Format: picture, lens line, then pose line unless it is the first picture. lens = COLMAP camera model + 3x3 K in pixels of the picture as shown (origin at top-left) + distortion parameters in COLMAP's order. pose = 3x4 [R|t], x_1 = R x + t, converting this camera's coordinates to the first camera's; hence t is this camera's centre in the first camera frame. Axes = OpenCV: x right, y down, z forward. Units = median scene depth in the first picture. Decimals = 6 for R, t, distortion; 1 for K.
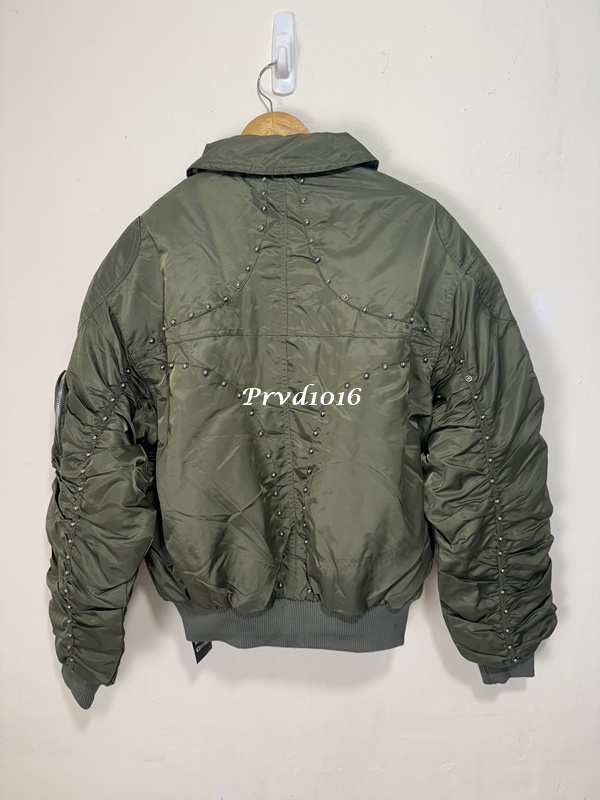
lens RADIAL K [[610.2, 0, 300.0], [0, 610.2, 400.0], [0, 0, 1]] dist [0.000924, -0.072852]
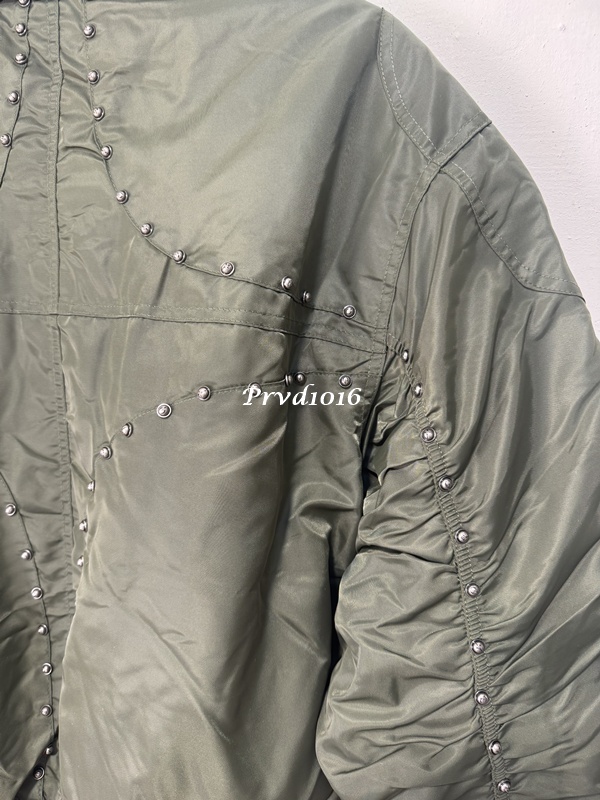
lens RADIAL K [[610.2, 0, 300.0], [0, 610.2, 400.0], [0, 0, 1]] dist [0.000924, -0.072852]
pose [[0.956502, 0.064552, -0.284496, 0.305733], [-0.072175, 0.997257, -0.016382, -0.044769], [0.282658, 0.036203, 0.958537, 0.593180]]
